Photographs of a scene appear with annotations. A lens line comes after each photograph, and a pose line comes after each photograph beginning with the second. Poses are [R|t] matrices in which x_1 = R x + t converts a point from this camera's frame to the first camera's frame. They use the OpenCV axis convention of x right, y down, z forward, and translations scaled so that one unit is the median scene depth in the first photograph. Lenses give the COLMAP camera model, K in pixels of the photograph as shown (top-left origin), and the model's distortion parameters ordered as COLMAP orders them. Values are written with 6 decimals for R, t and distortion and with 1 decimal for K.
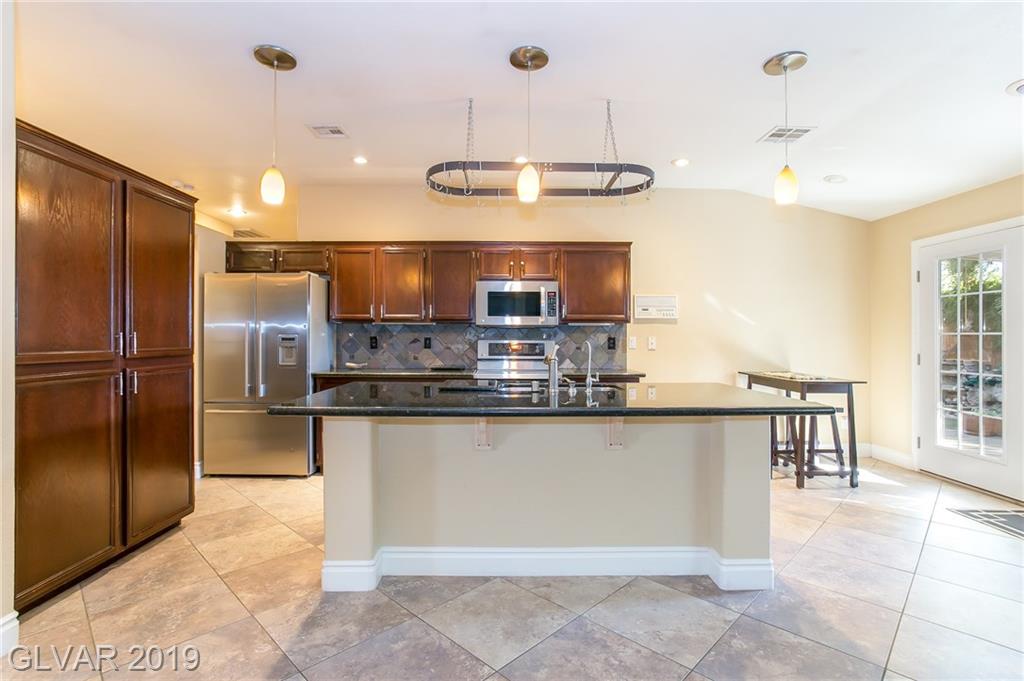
lens RADIAL K [[495.8, 0, 512.9], [0, 495.8, 333.7], [0, 0, 1]] dist [-0.033285, 0.014663]
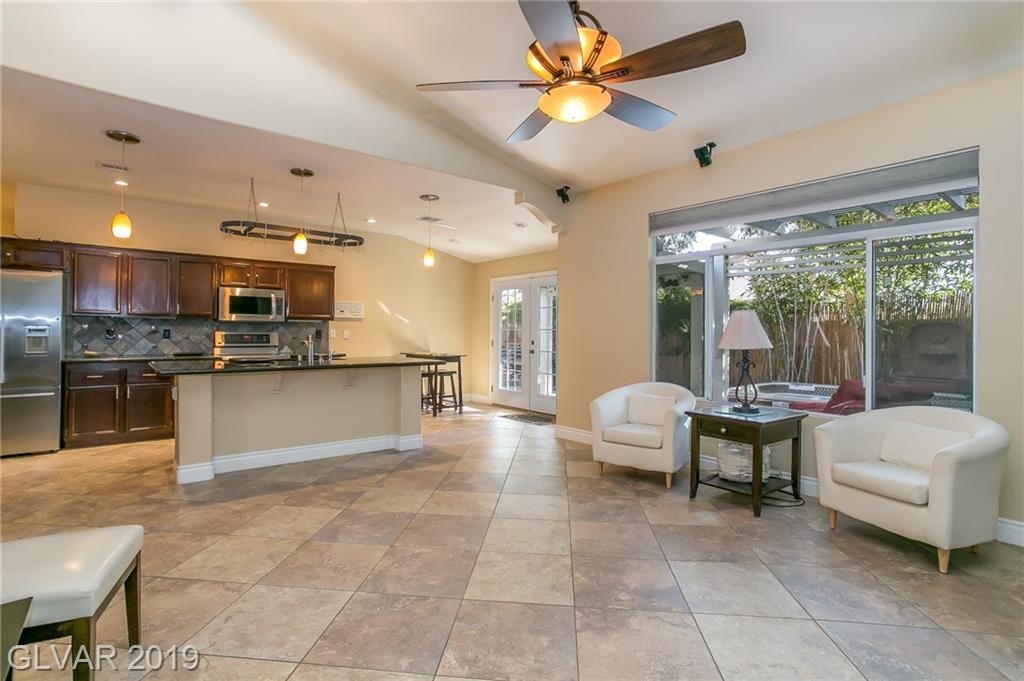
lens RADIAL K [[495.8, 0, 506.2], [0, 495.8, 345.6], [0, 0, 1]] dist [-0.033285, 0.014663]
pose [[0.785670, -0.010717, 0.618553, -0.280142], [-0.012765, 0.999356, 0.033529, -0.003996], [-0.618514, -0.034239, 0.785027, -0.494473]]
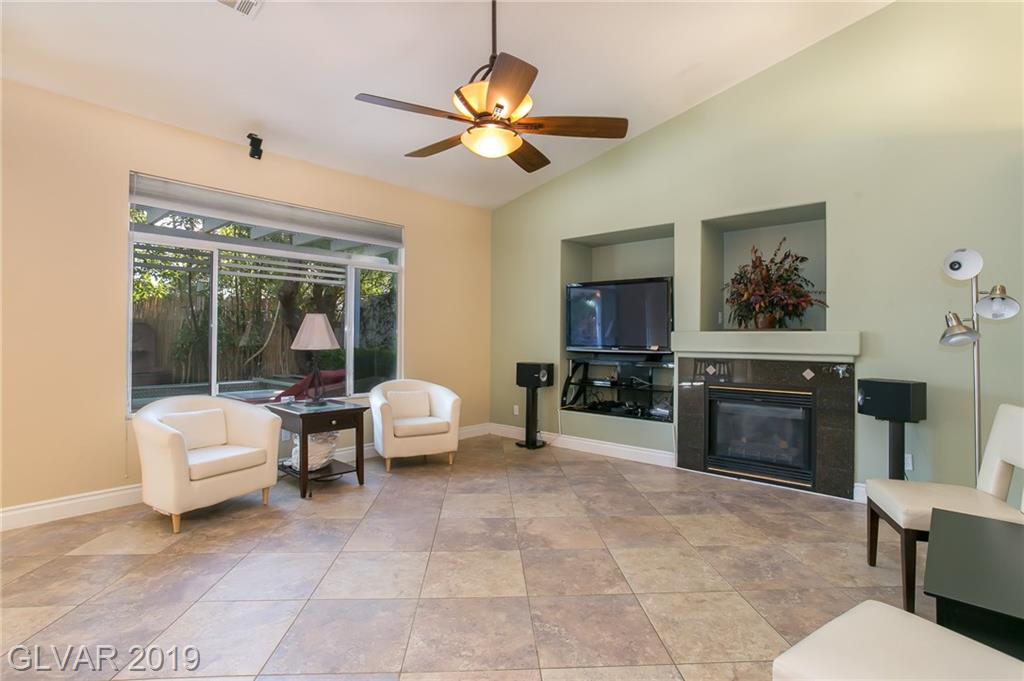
lens RADIAL K [[495.8, 0, 514.0], [0, 495.8, 324.3], [0, 0, 1]] dist [-0.033285, 0.014663]
pose [[-0.739998, 0.011839, 0.672505, -0.346681], [-0.012549, 0.999428, -0.031403, 0.003455], [-0.672492, -0.031677, -0.739426, 0.320692]]
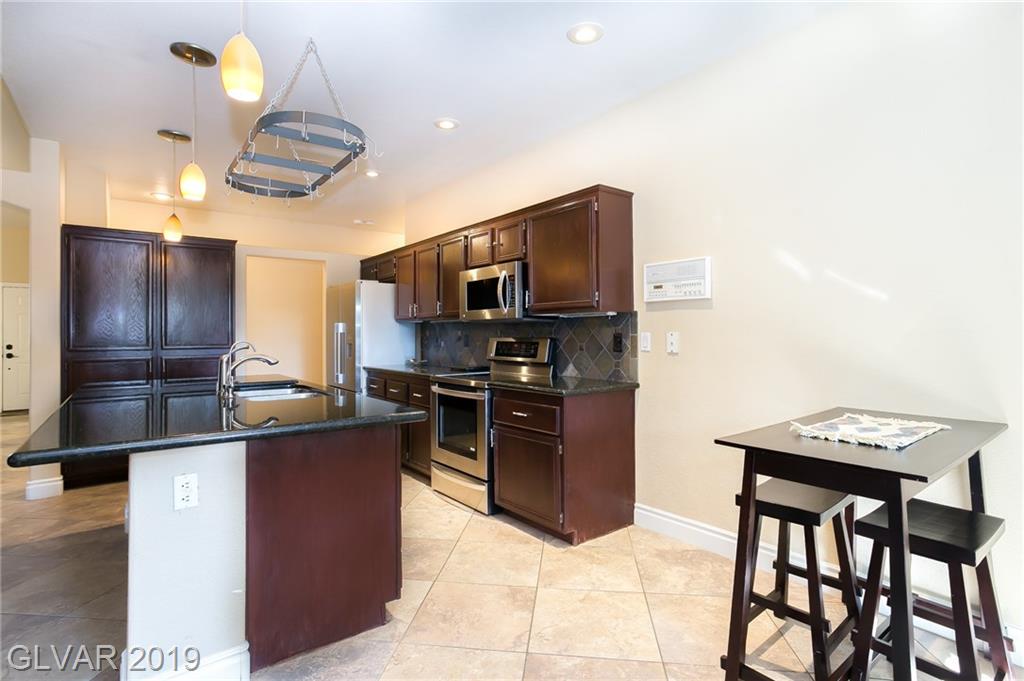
lens RADIAL K [[495.8, 0, 505.9], [0, 495.8, 337.1], [0, 0, 1]] dist [-0.033285, 0.014663]
pose [[0.609235, -0.002888, -0.792984, 0.682714], [0.011191, 0.999925, 0.004957, 0.007626], [0.792911, -0.011894, 0.609222, 0.523773]]
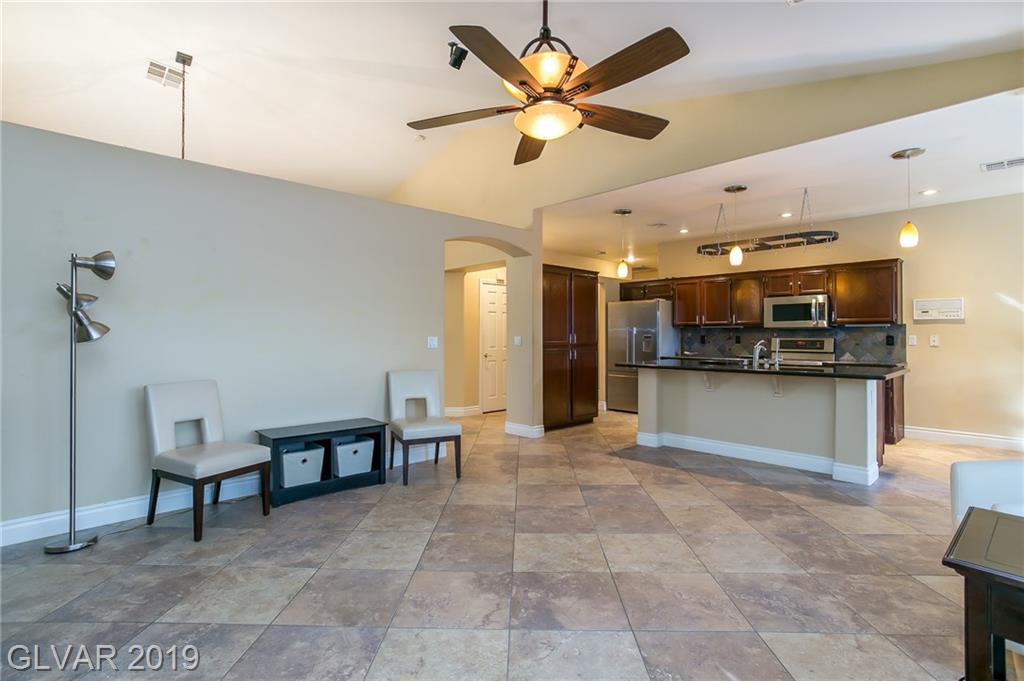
lens RADIAL K [[495.8, 0, 507.8], [0, 495.8, 338.1], [0, 0, 1]] dist [-0.033285, 0.014663]
pose [[0.674420, 0.001274, -0.738347, 0.490200], [0.006125, 0.999954, 0.007320, -0.001432], [0.738322, -0.009459, 0.674382, -0.544273]]
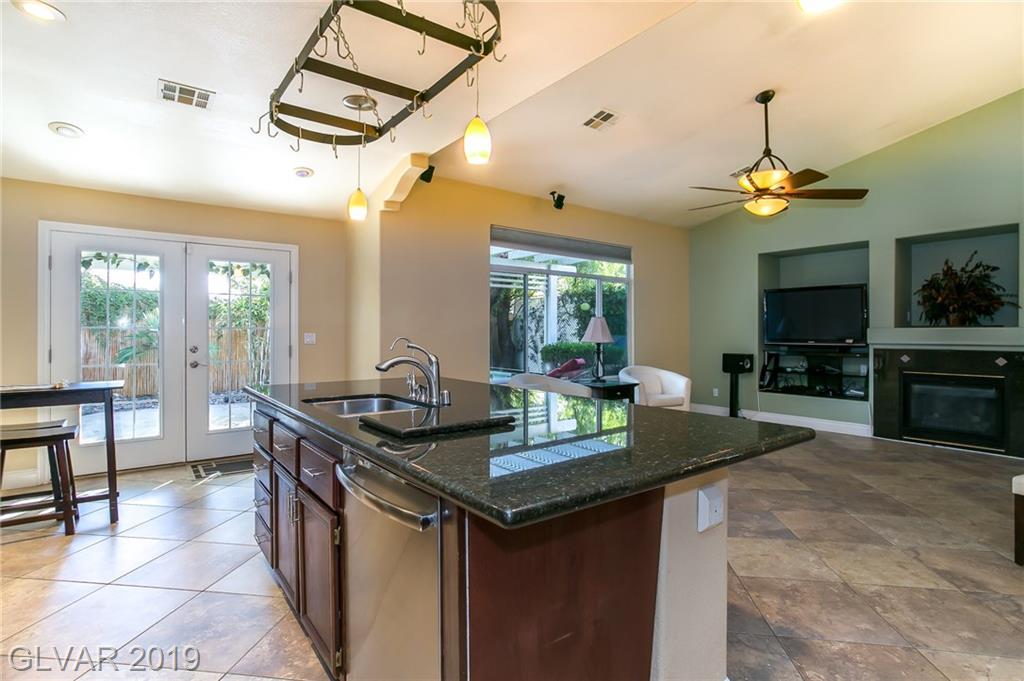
lens RADIAL K [[495.8, 0, 509.7], [0, 495.8, 329.4], [0, 0, 1]] dist [-0.033285, 0.014663]
pose [[-0.581394, 0.006012, 0.813600, -0.392584], [-0.006865, 0.999901, -0.012295, 0.007257], [-0.813593, -0.012734, -0.581295, 0.848594]]
